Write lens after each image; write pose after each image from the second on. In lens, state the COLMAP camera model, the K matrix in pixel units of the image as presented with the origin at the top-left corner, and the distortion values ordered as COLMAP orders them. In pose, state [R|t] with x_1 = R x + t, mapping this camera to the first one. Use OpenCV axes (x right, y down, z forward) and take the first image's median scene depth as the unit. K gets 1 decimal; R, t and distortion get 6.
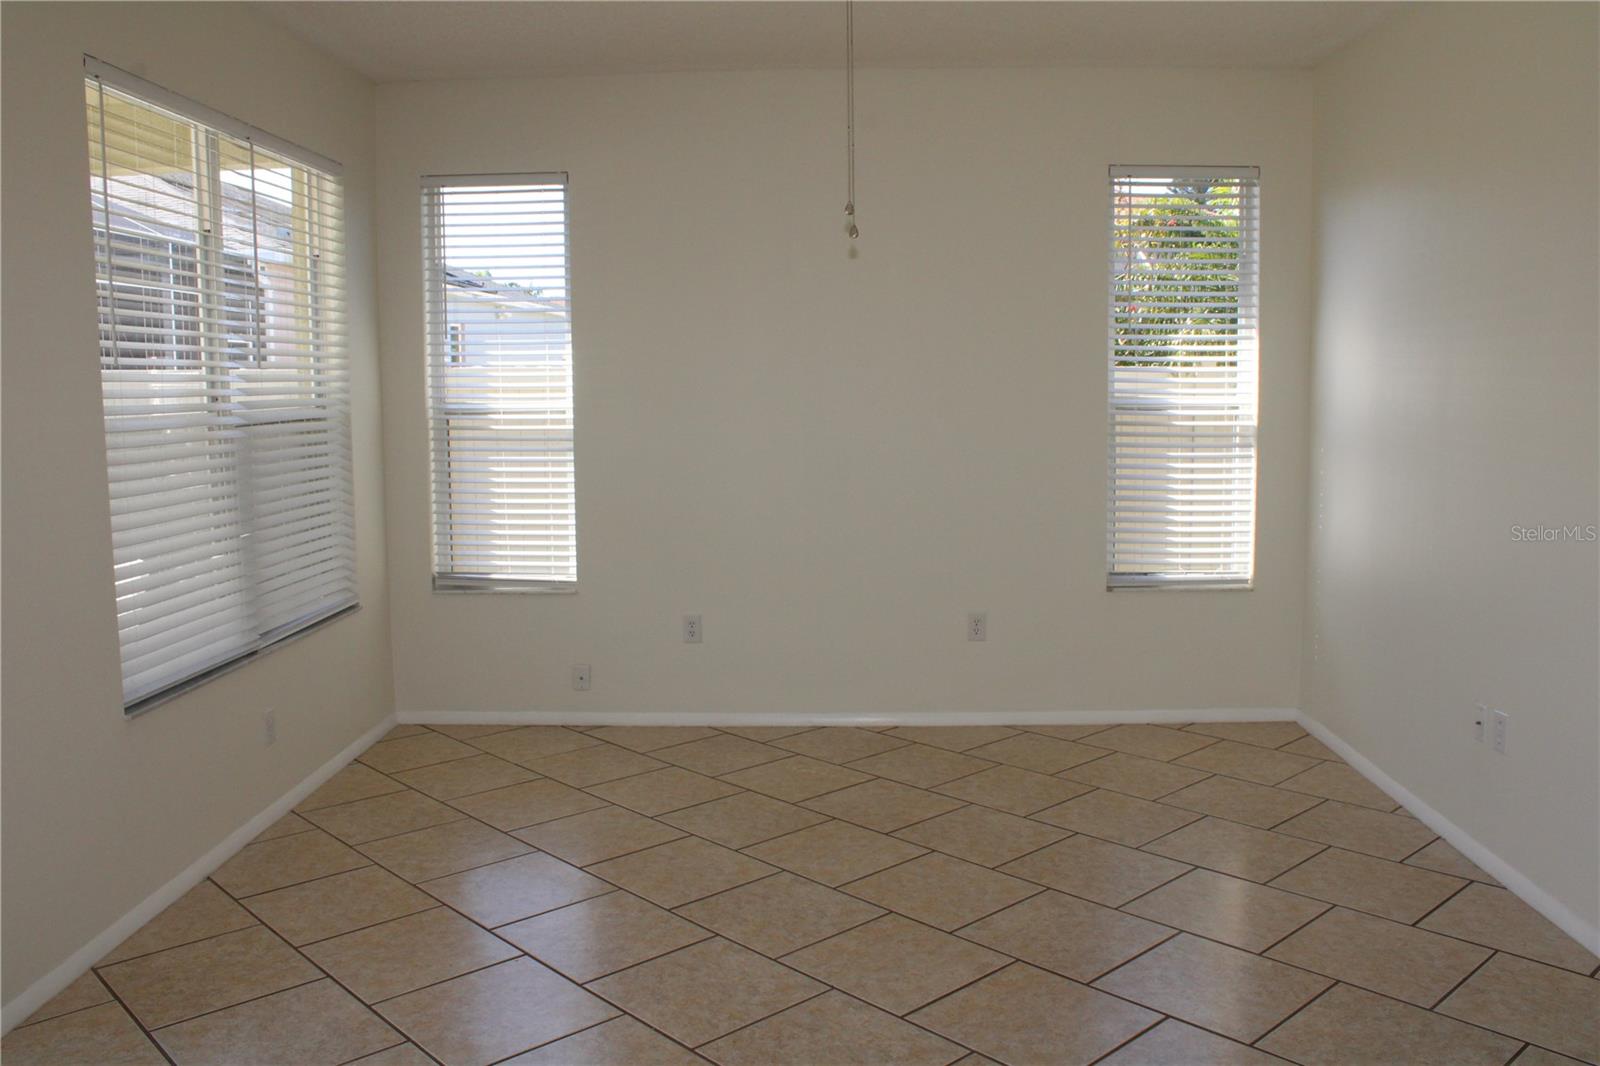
lens RADIAL K [[1340.1, 0, 808.1], [0, 1340.1, 521.7], [0, 0, 1]] dist [-0.167304, 0.147347]
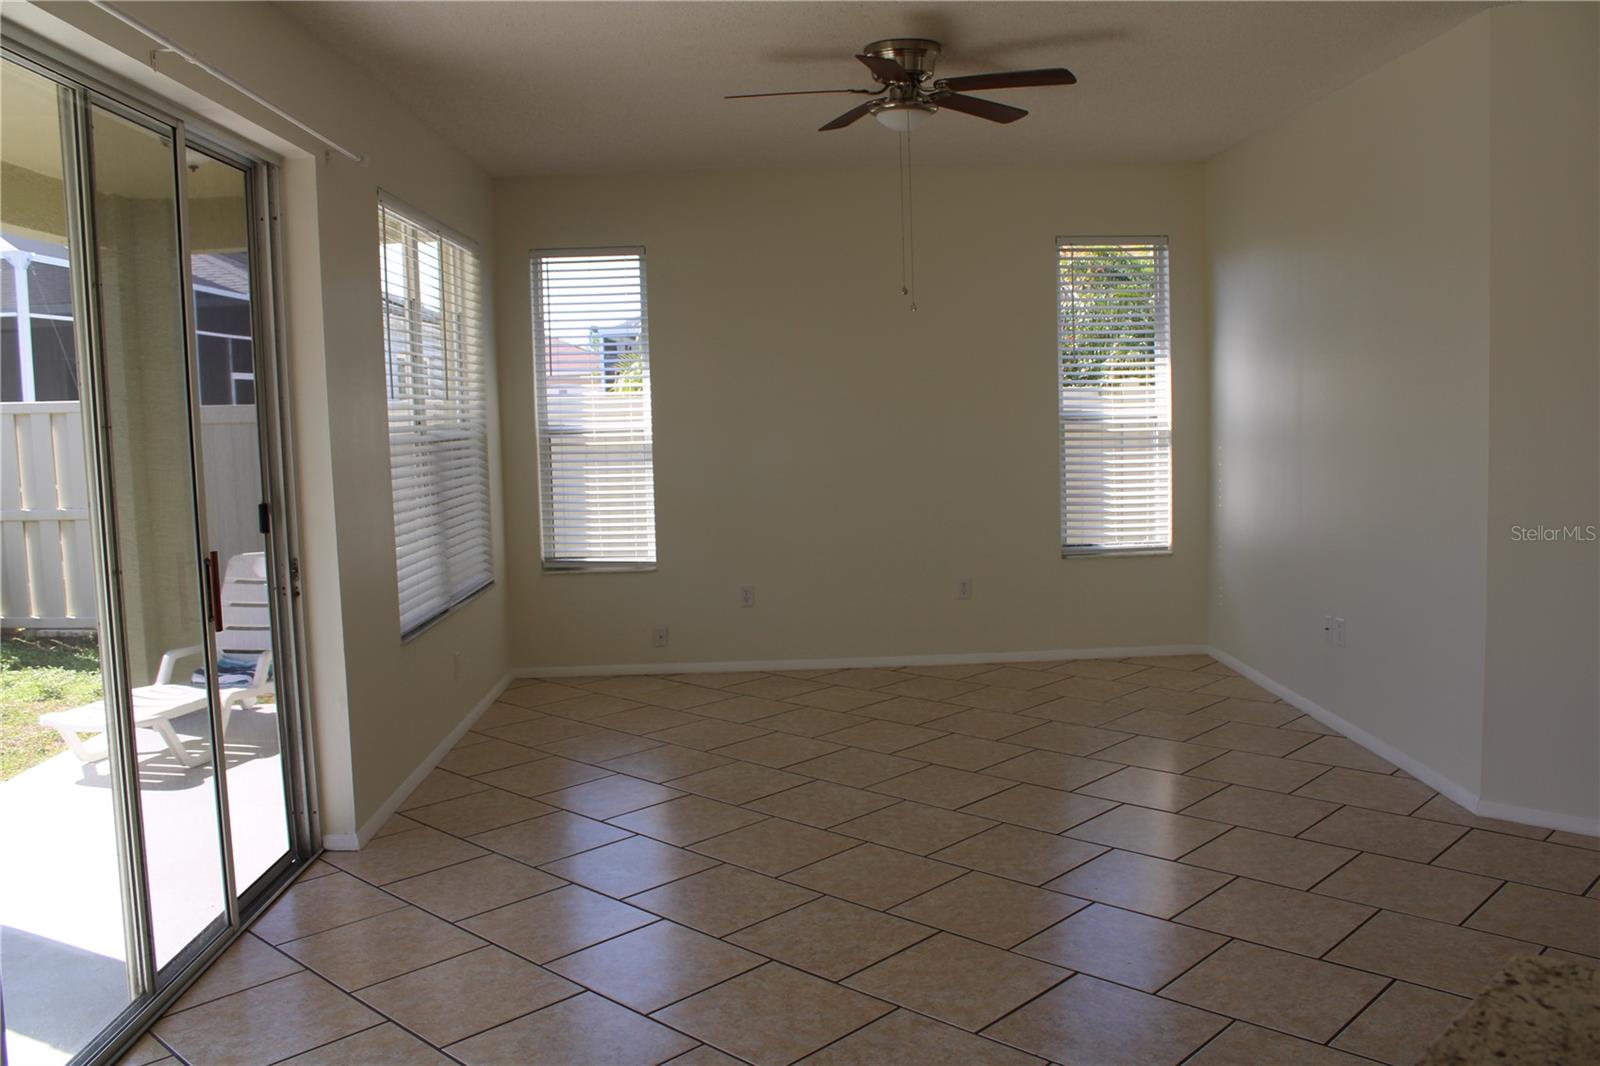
lens RADIAL K [[1340.1, 0, 808.1], [0, 1340.1, 521.7], [0, 0, 1]] dist [-0.167304, 0.147347]
pose [[0.998272, -0.023563, 0.053829, -0.096827], [0.024575, 0.999532, -0.018220, 0.033994], [-0.053374, 0.019511, 0.998384, -0.306460]]
